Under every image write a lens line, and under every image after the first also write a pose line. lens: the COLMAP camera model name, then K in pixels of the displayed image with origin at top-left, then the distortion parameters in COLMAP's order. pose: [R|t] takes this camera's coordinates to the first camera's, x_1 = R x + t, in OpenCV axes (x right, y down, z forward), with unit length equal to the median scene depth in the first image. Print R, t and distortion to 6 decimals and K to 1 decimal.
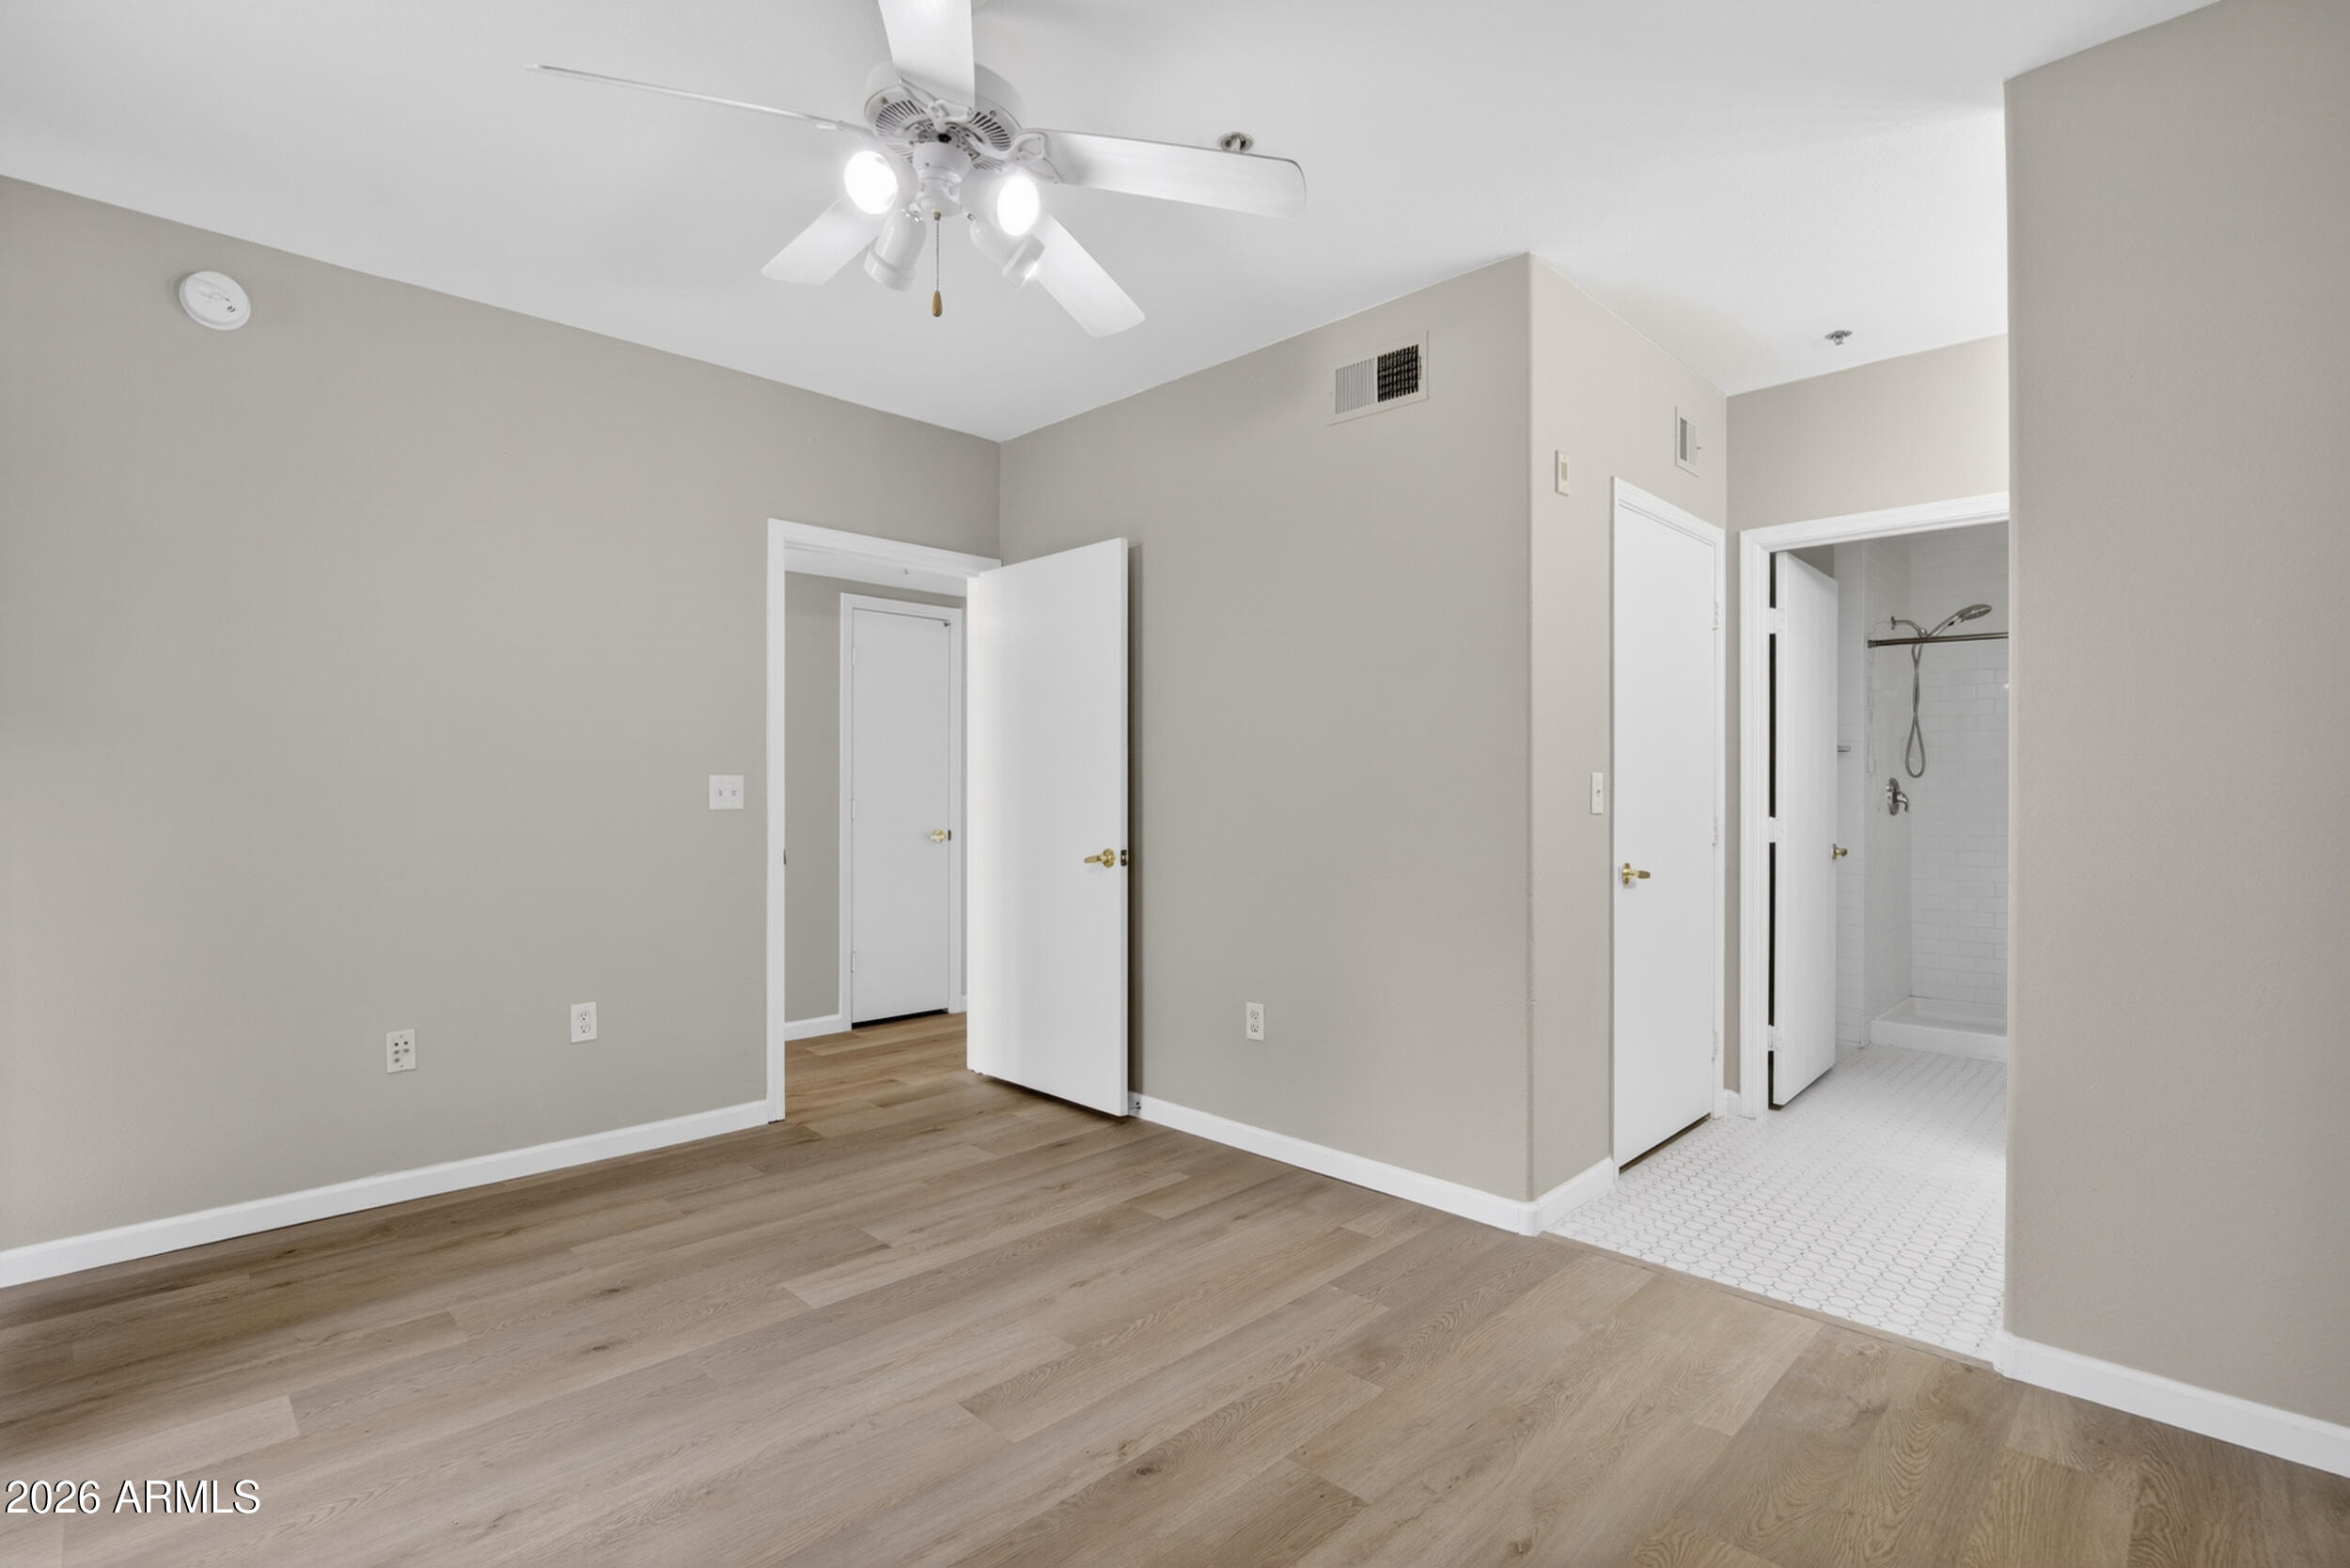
lens RADIAL K [[1099.5, 0, 1174.6], [0, 1099.5, 790.1], [0, 0, 1]] dist [-0.036873, 0.008072]
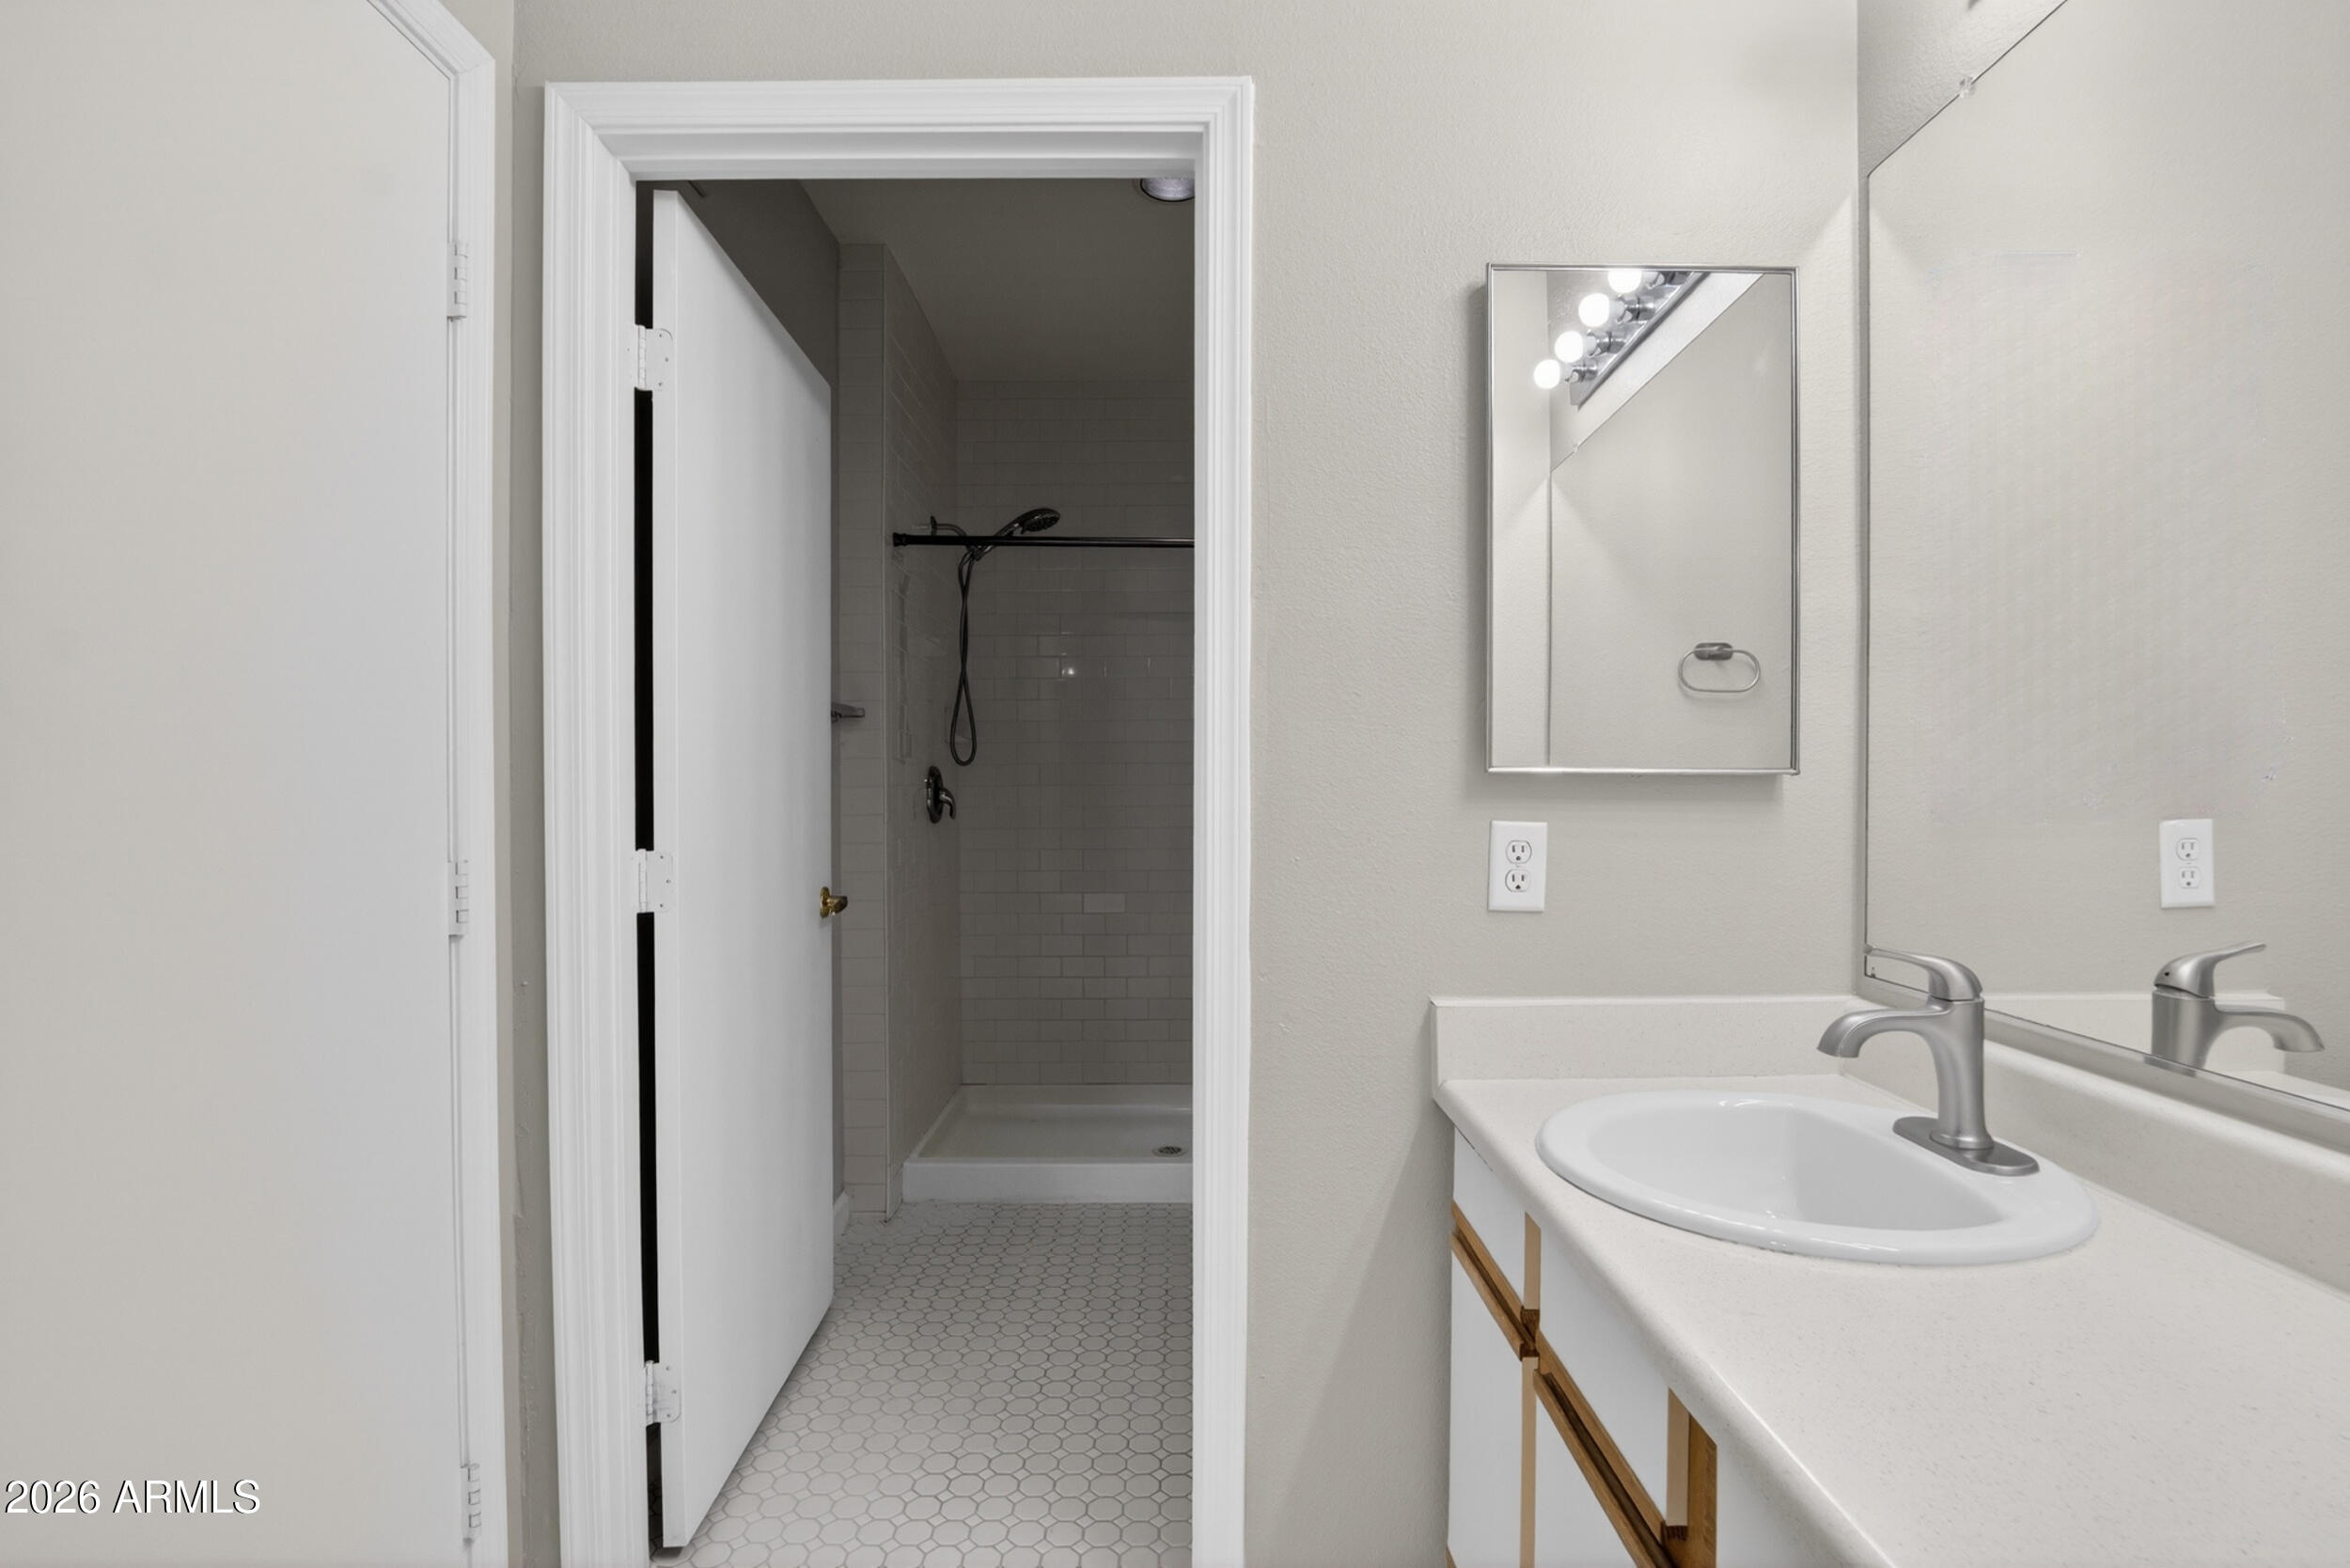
lens RADIAL K [[1099.5, 0, 1174.6], [0, 1099.5, 790.1], [0, 0, 1]] dist [-0.036873, 0.008072]
pose [[0.711385, -0.003777, 0.702793, 0.327150], [0.002789, 0.999993, 0.002552, 0.002013], [-0.702797, 0.000145, 0.711390, 0.464271]]
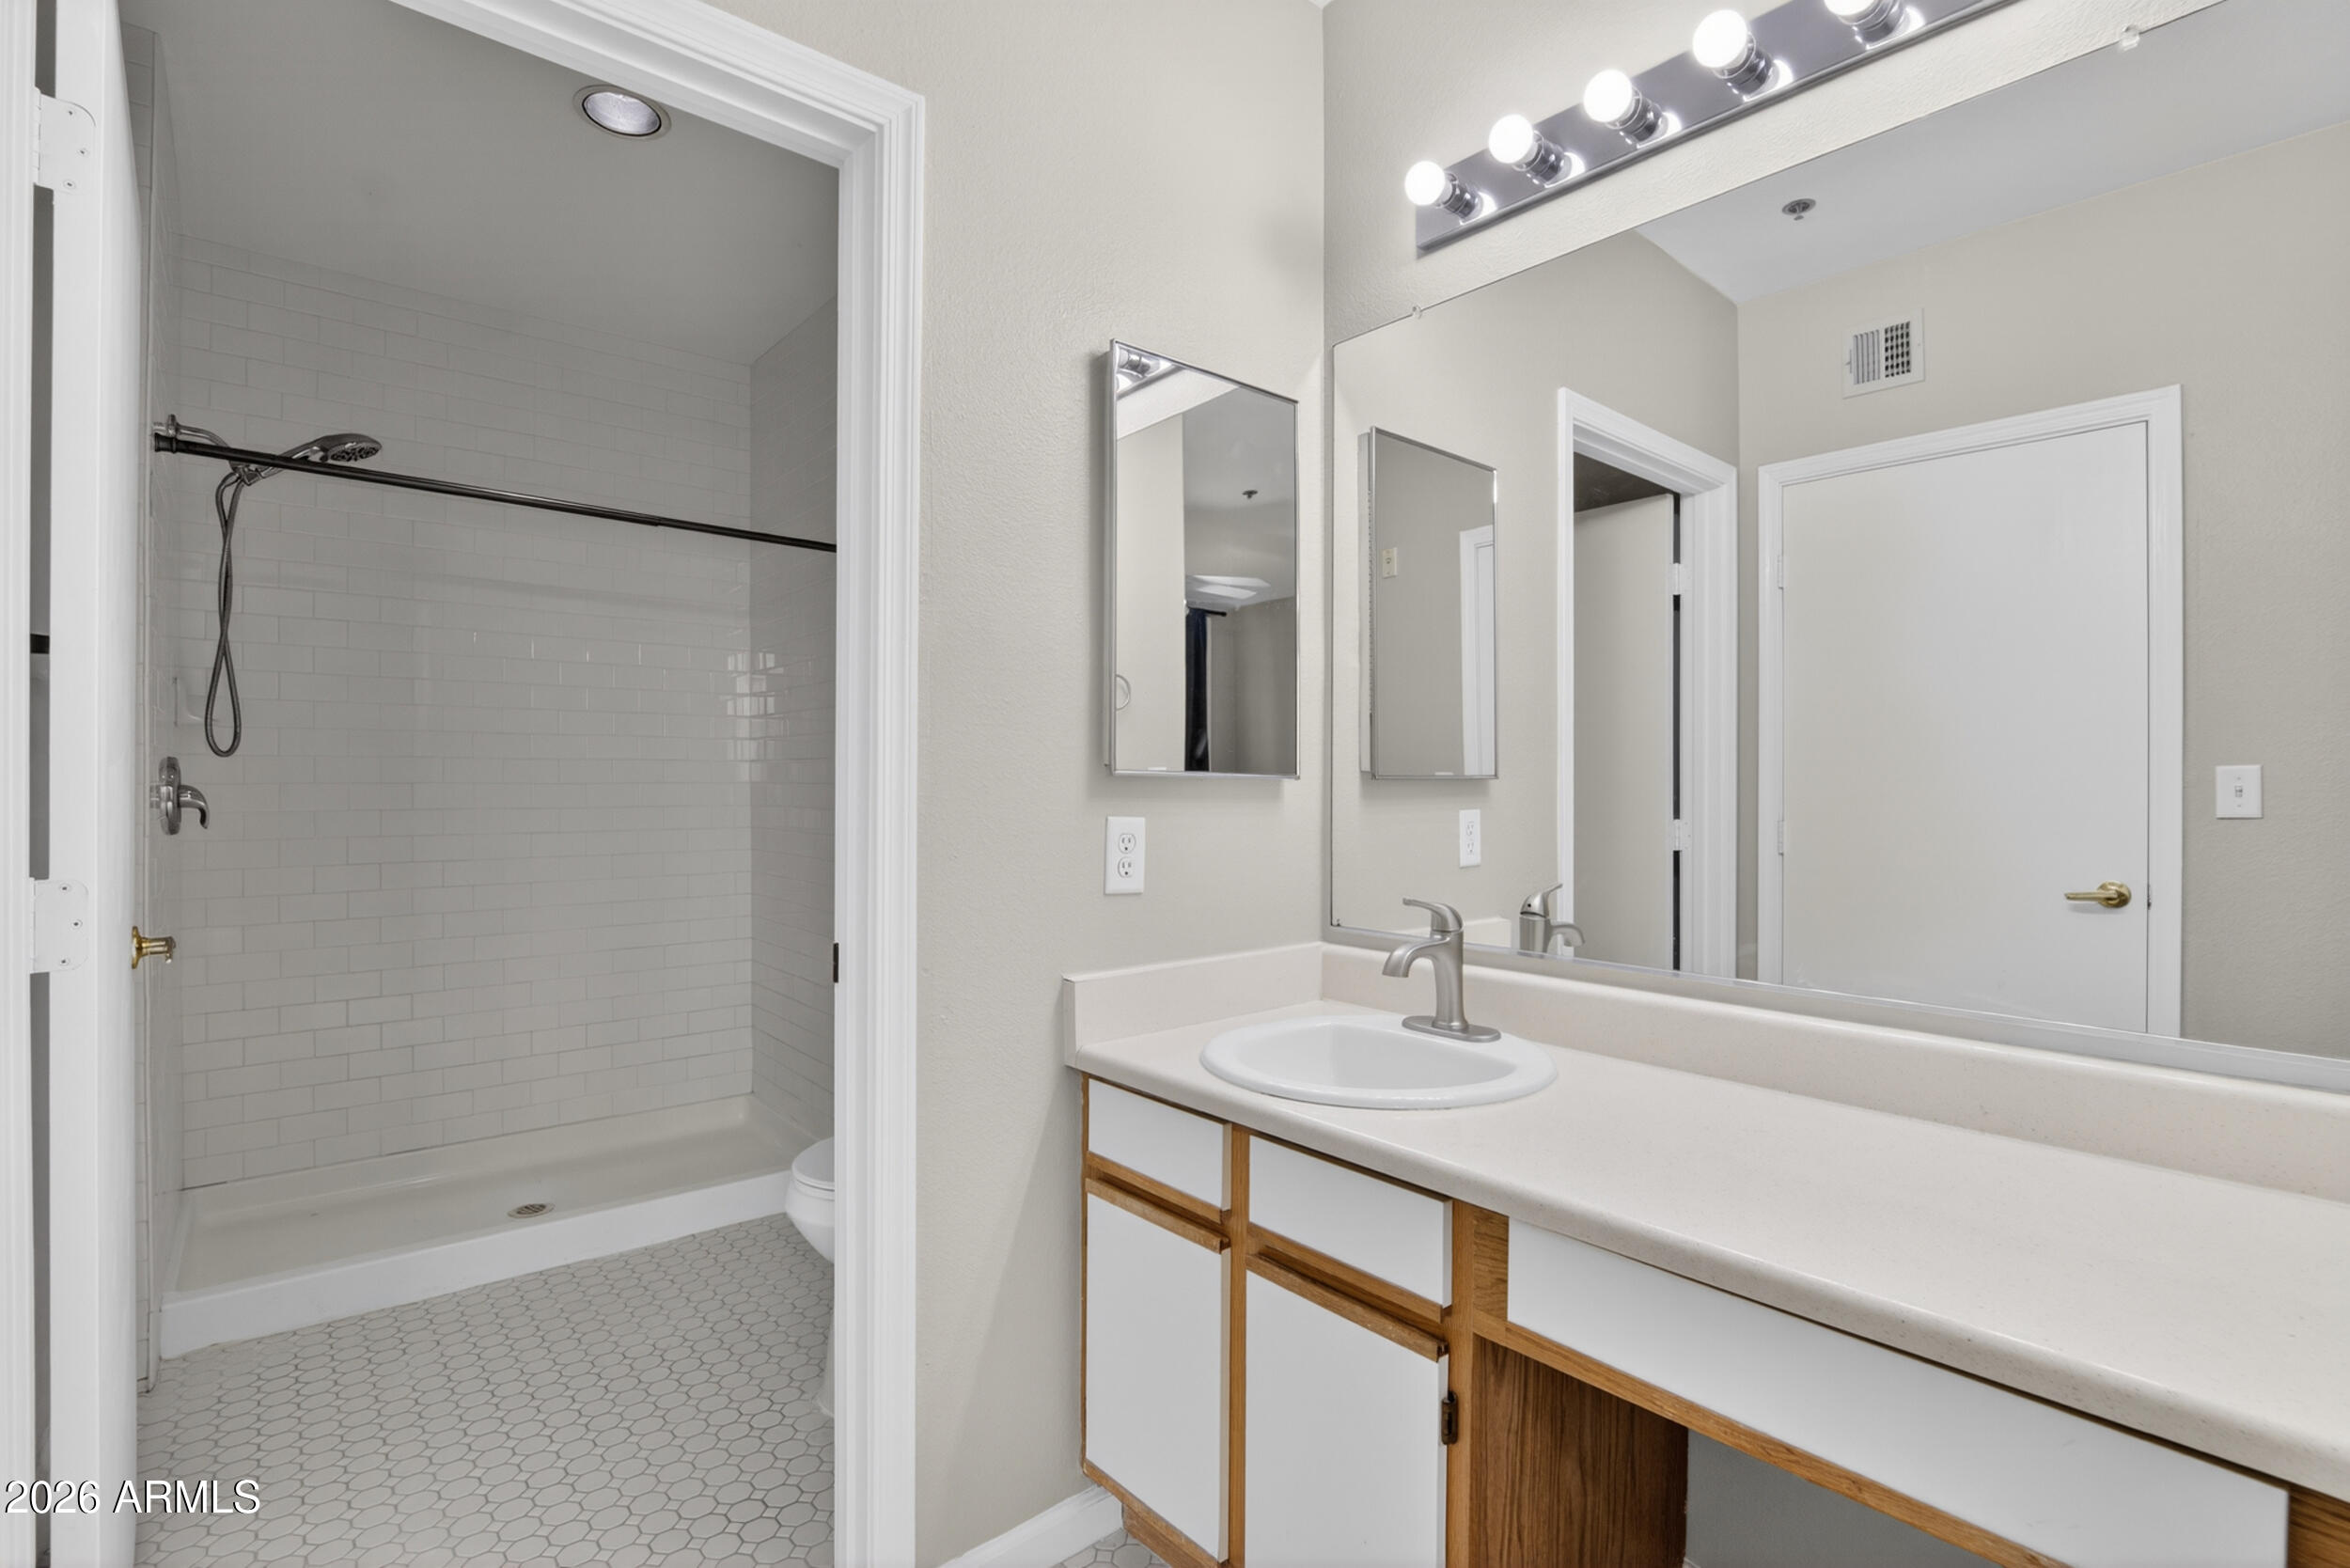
lens RADIAL K [[1097.2, 0, 1175.2], [0, 1097.2, 780.7], [0, 0, 1]] dist [-0.038086, 0.007071]
pose [[0.087731, 0.004955, 0.996132, 0.255961], [-0.000863, 0.999988, -0.004898, 0.001600], [-0.996144, -0.000430, 0.087735, 0.562455]]
